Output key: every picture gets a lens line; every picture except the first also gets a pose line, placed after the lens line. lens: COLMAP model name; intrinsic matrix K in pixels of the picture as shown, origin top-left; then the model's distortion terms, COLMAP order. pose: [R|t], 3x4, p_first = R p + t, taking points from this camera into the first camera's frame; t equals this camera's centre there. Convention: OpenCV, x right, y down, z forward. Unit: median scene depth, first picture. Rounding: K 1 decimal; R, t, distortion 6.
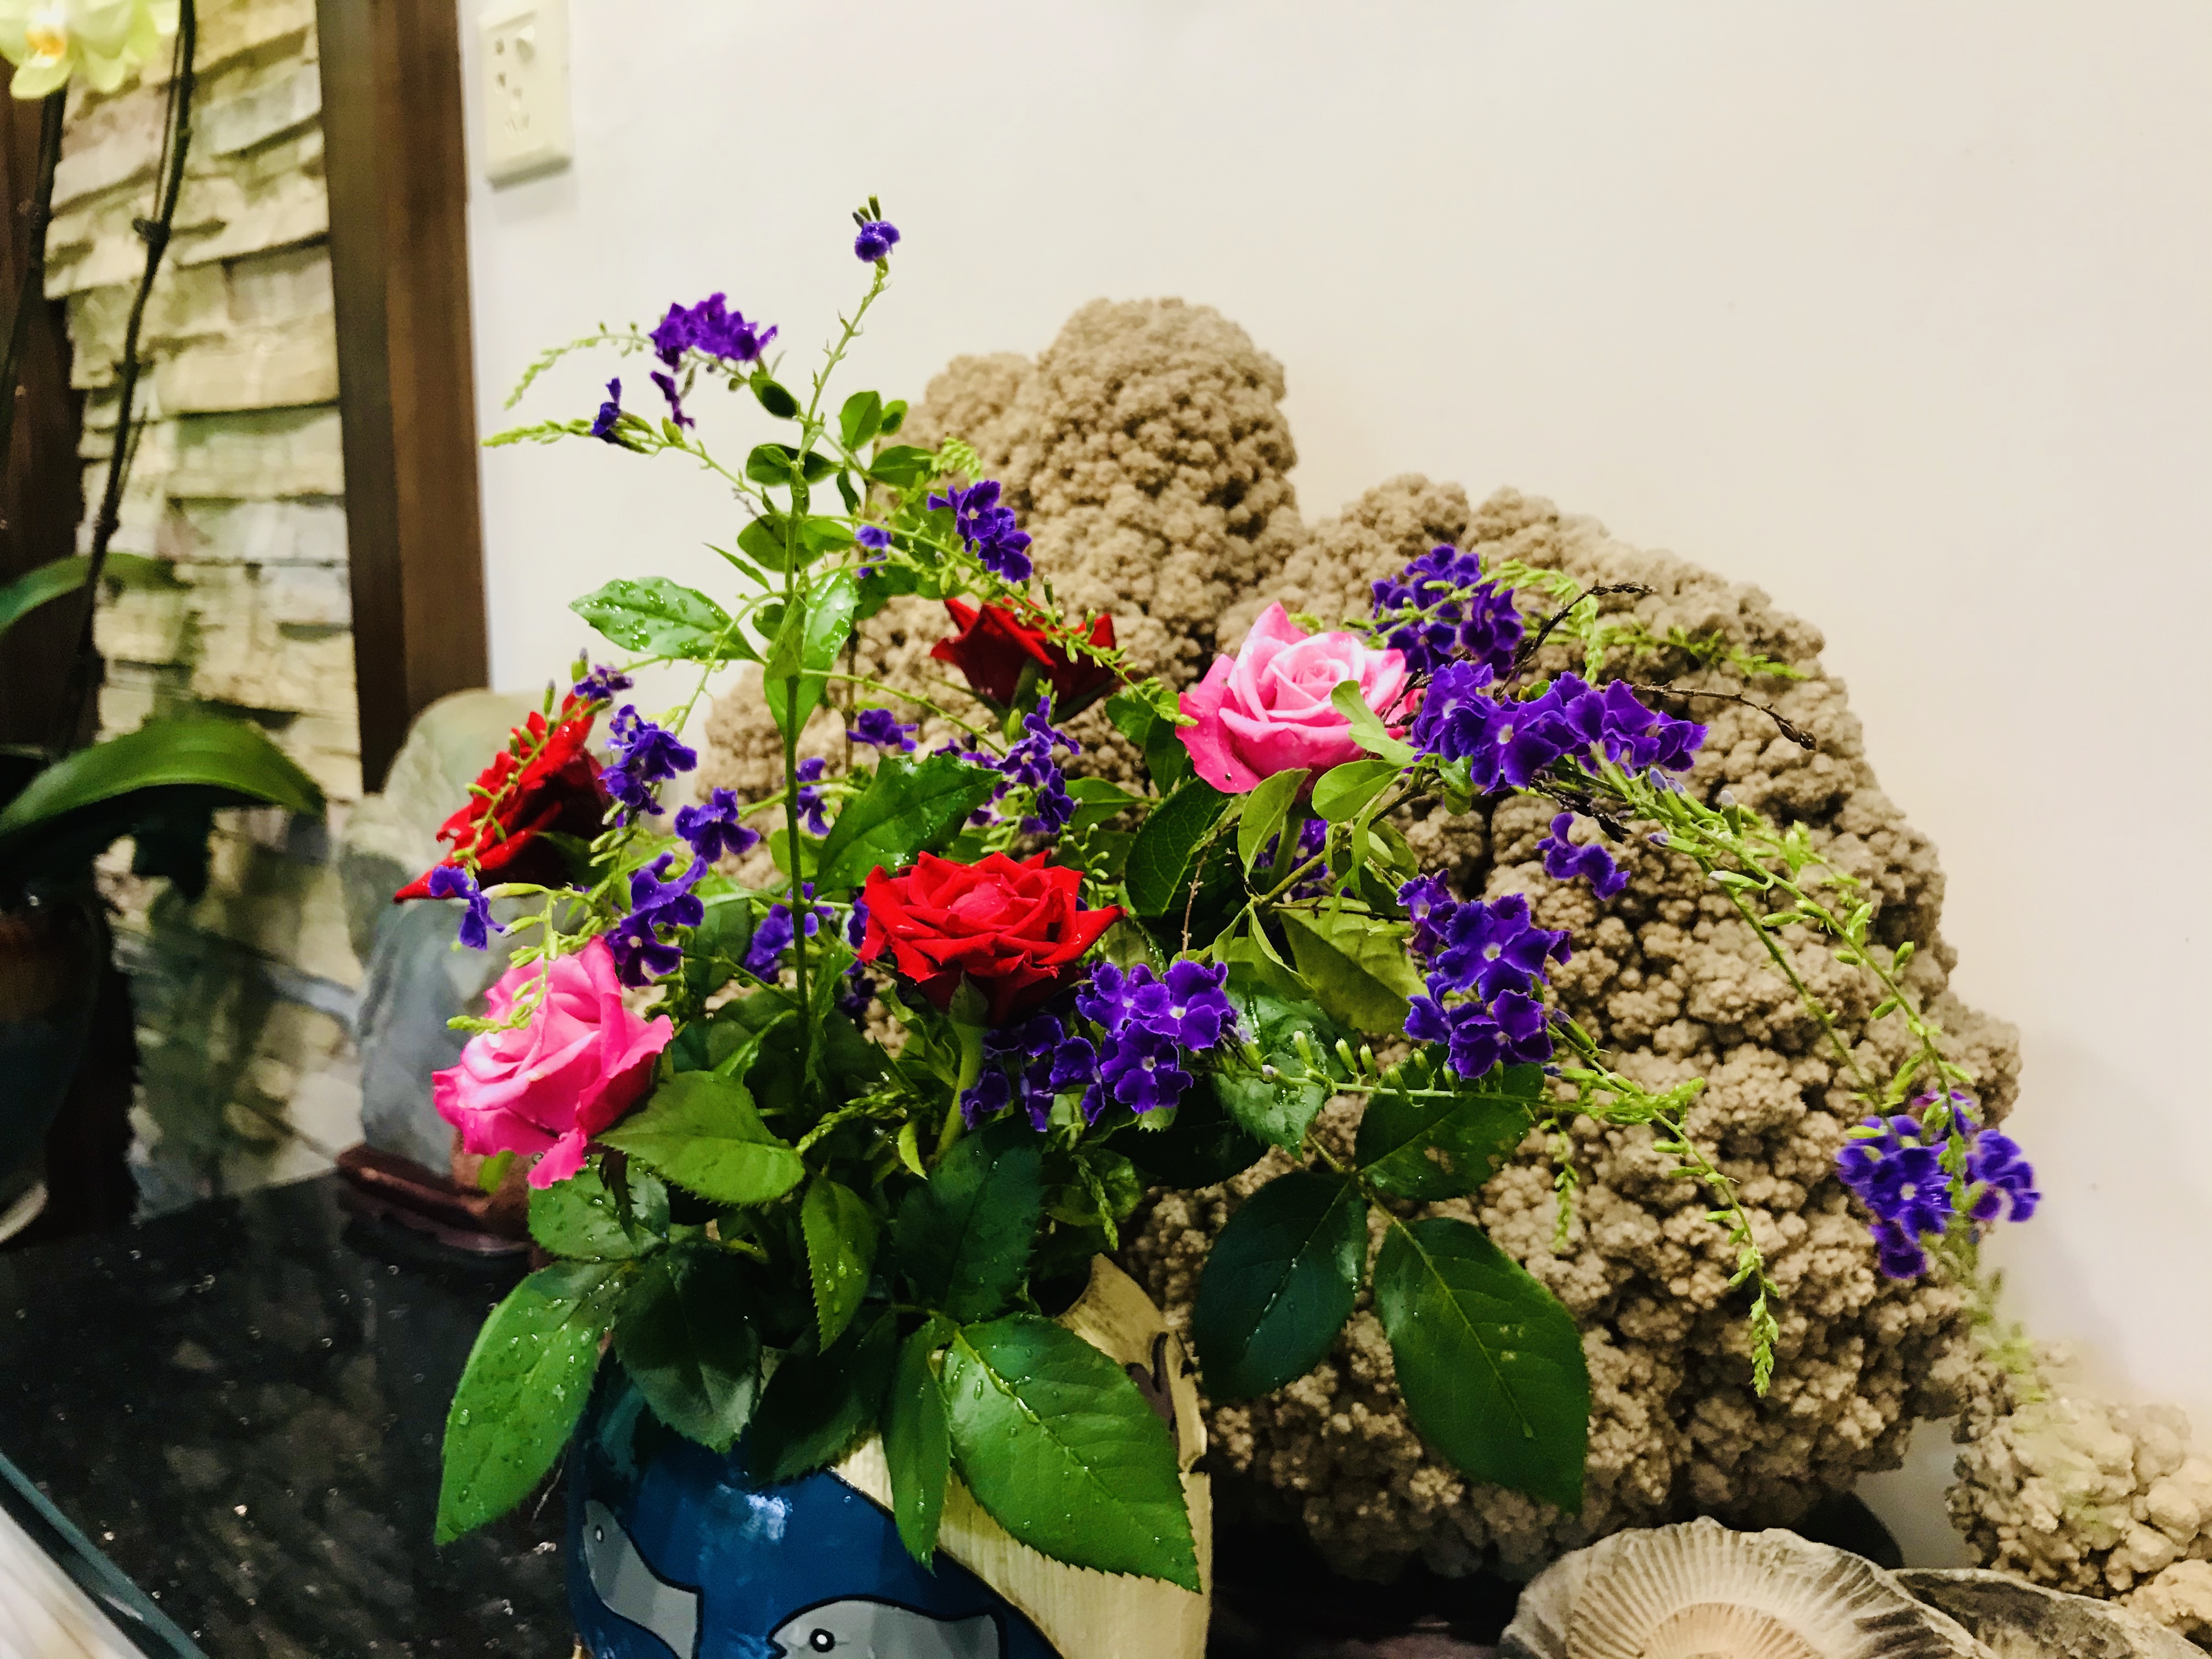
lens RADIAL K [[1910.5, 0, 1106.0], [0, 1910.5, 829.5], [0, 0, 1]] dist [0.000765, 0.062008]
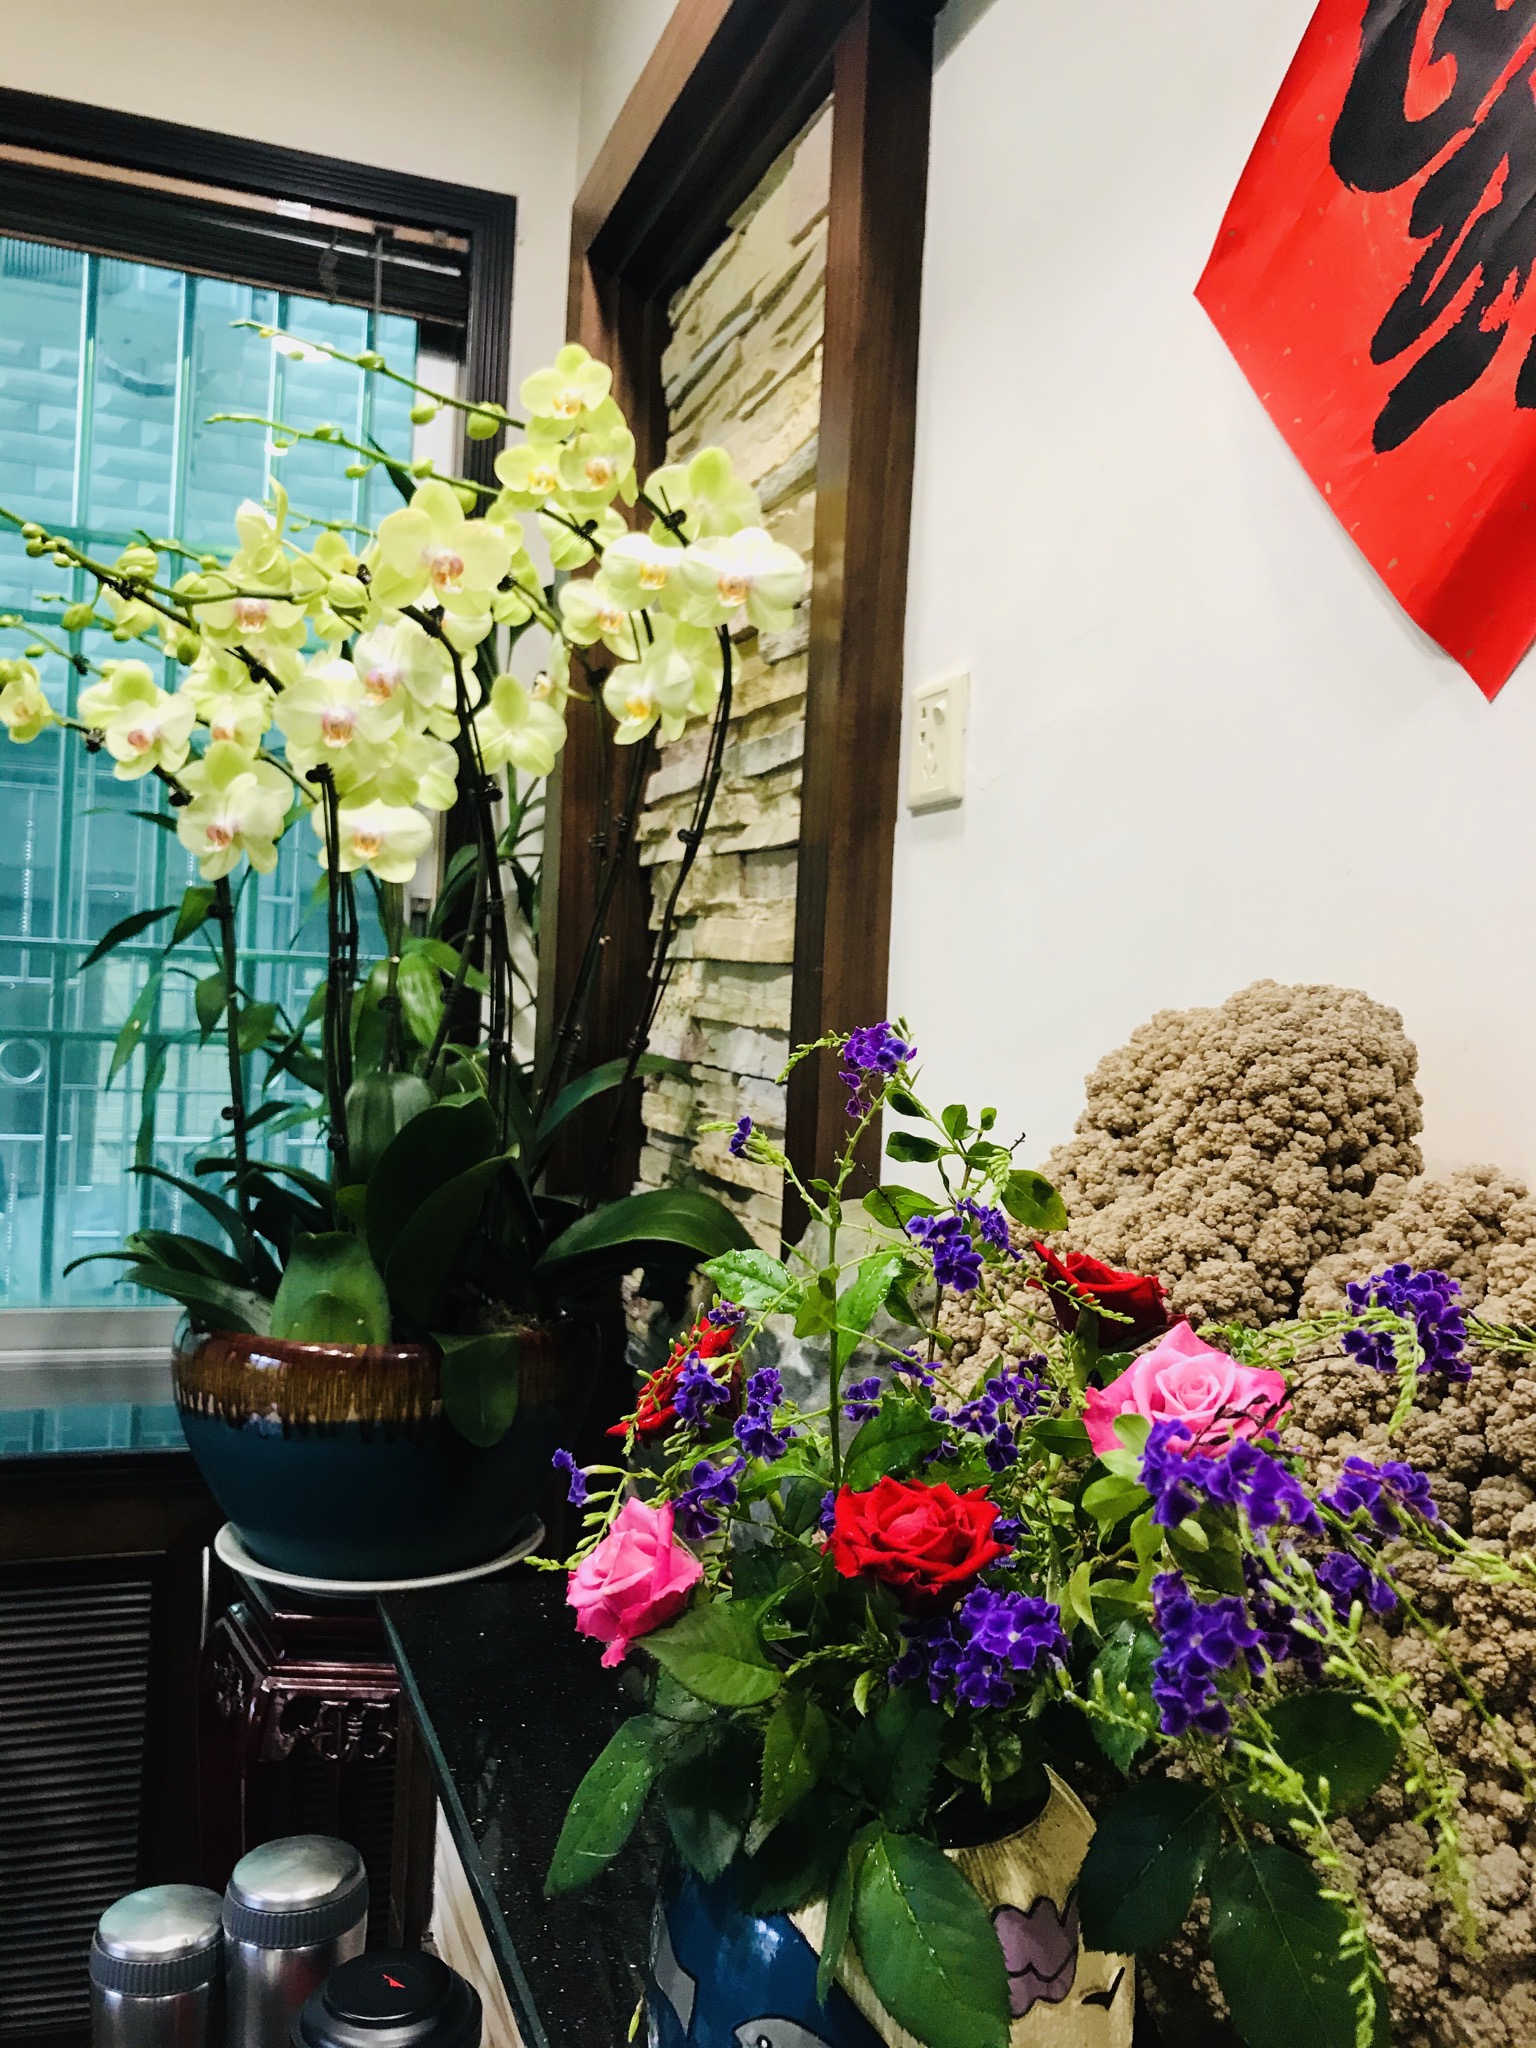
lens RADIAL K [[1779.3, 0, 768.0], [0, 1779.3, 1024.0], [0, 0, 1]] dist [0.079651, -0.087823]
pose [[0.891241, 0.054638, -0.450227, 0.246843], [-0.110587, 0.988934, -0.098897, -0.108760], [0.439841, 0.137930, 0.887420, -0.160768]]
